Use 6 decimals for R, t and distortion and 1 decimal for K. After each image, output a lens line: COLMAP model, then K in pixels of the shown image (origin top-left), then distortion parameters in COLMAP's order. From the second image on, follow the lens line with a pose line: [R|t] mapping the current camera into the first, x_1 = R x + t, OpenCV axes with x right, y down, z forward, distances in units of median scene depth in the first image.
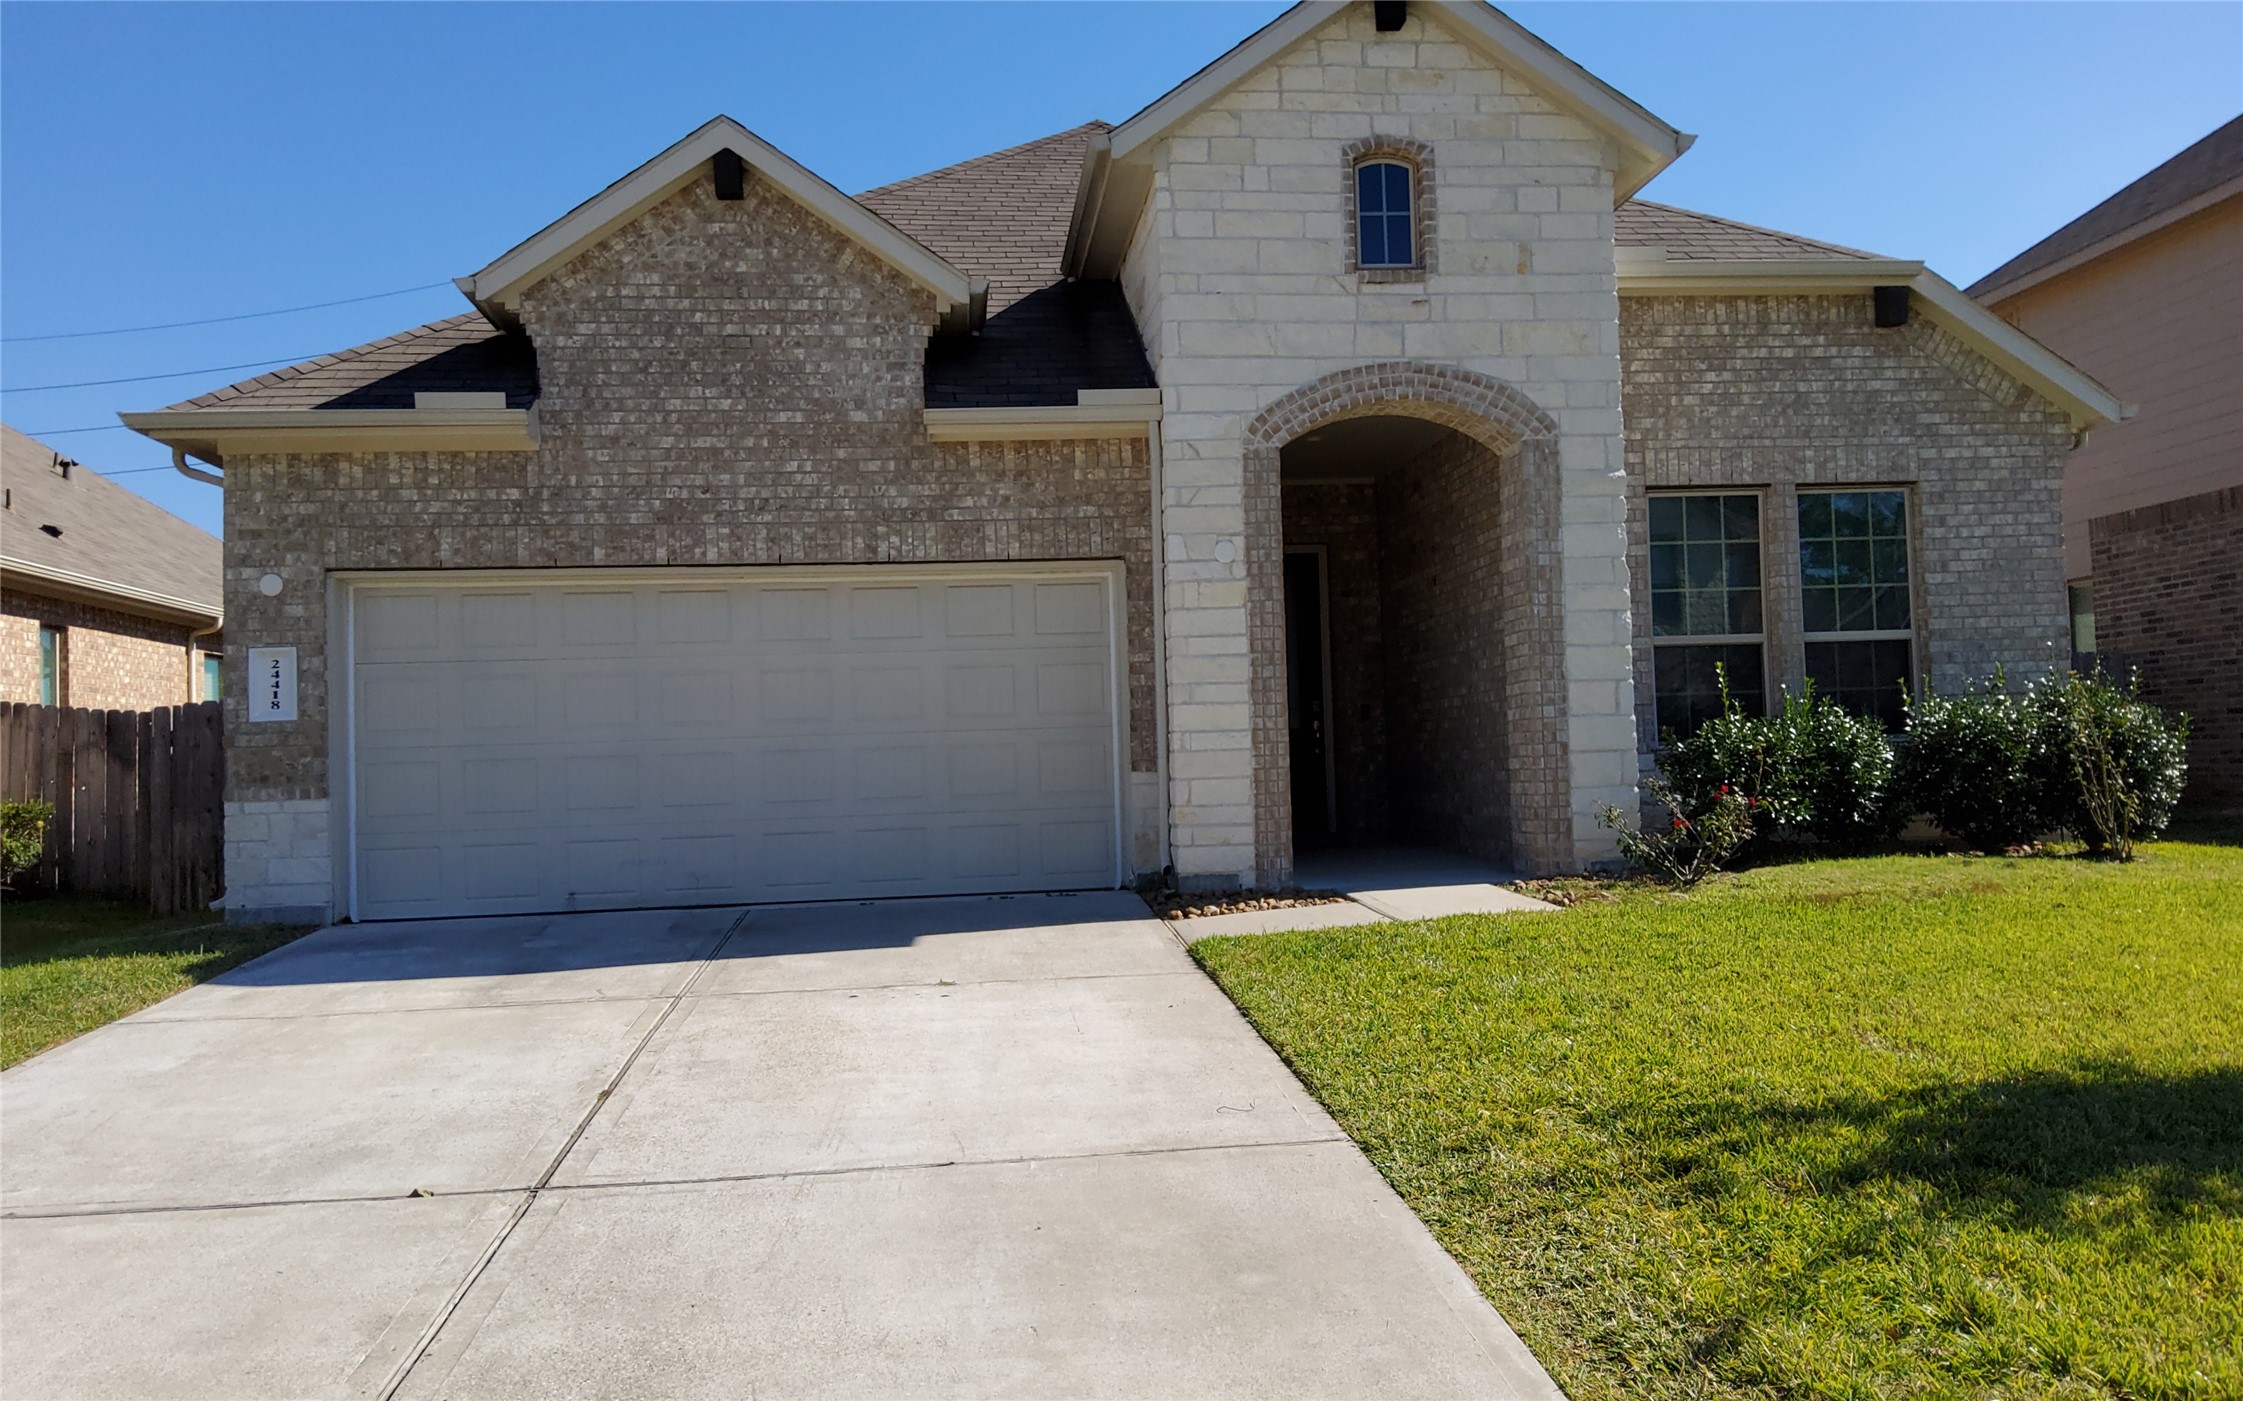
lens RADIAL K [[1700.7, 0, 1113.0], [0, 1700.7, 730.4], [0, 0, 1]] dist [0.073383, -0.128938]
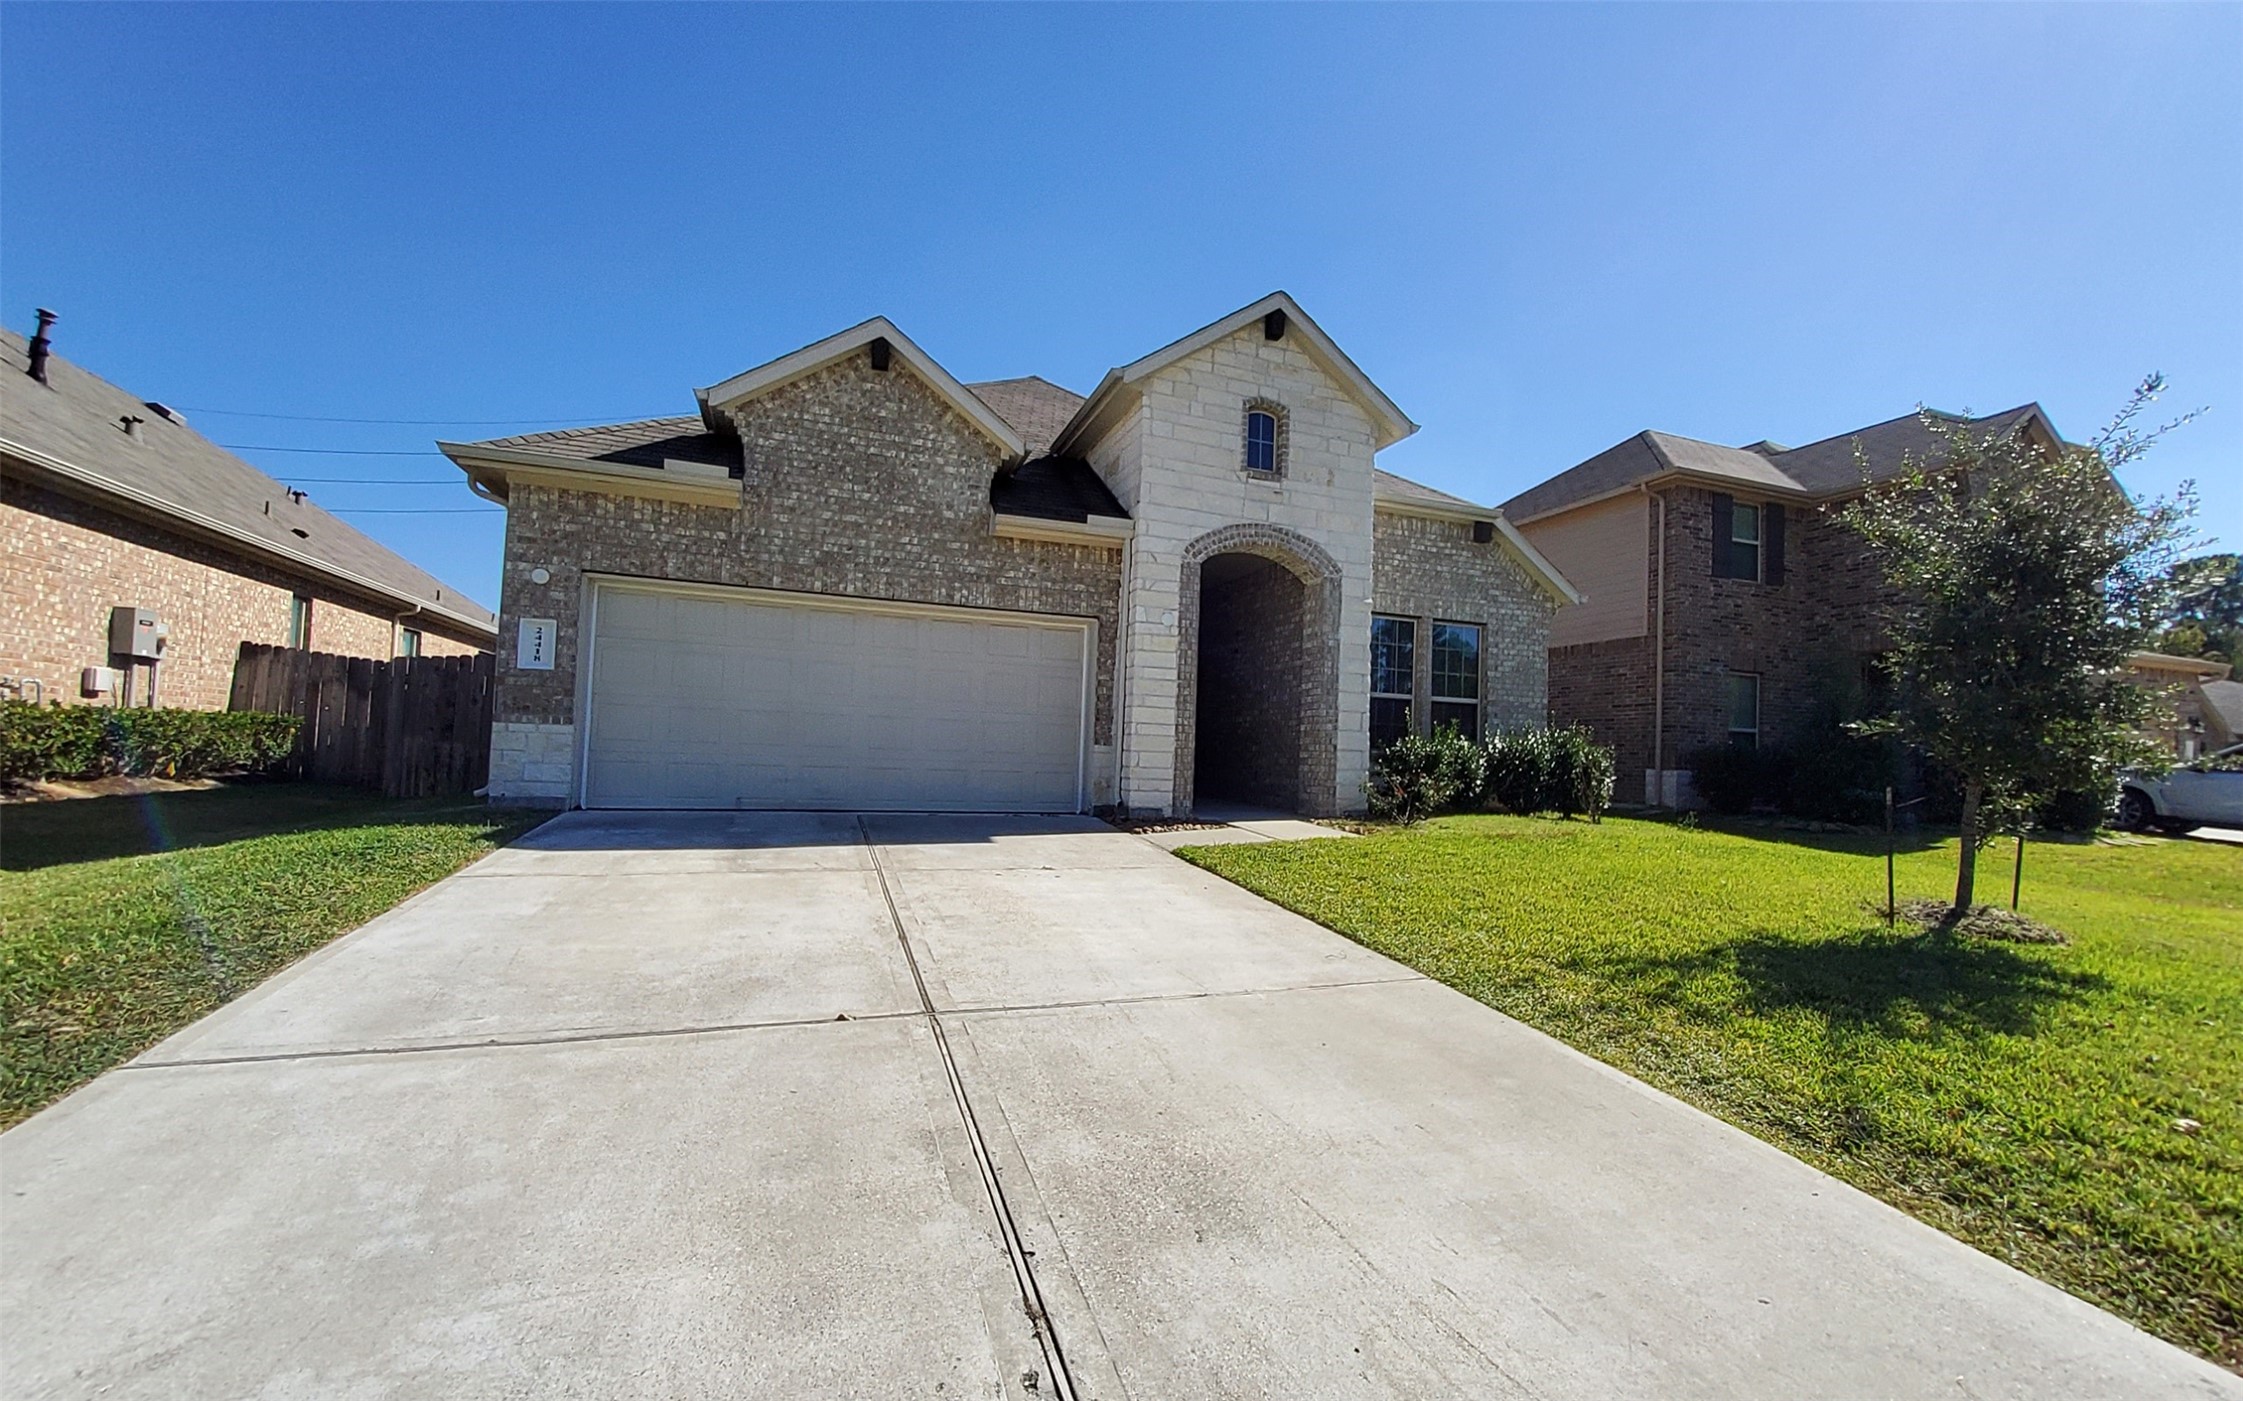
lens RADIAL K [[894.8, 0, 1138.9], [0, 894.8, 730.7], [0, 0, 1]] dist [0.001108, -0.004965]
pose [[0.965097, 0.072359, 0.251700, -0.176257], [-0.071593, 0.997359, -0.012211, 0.019063], [-0.251918, -0.006235, 0.967728, 0.129718]]
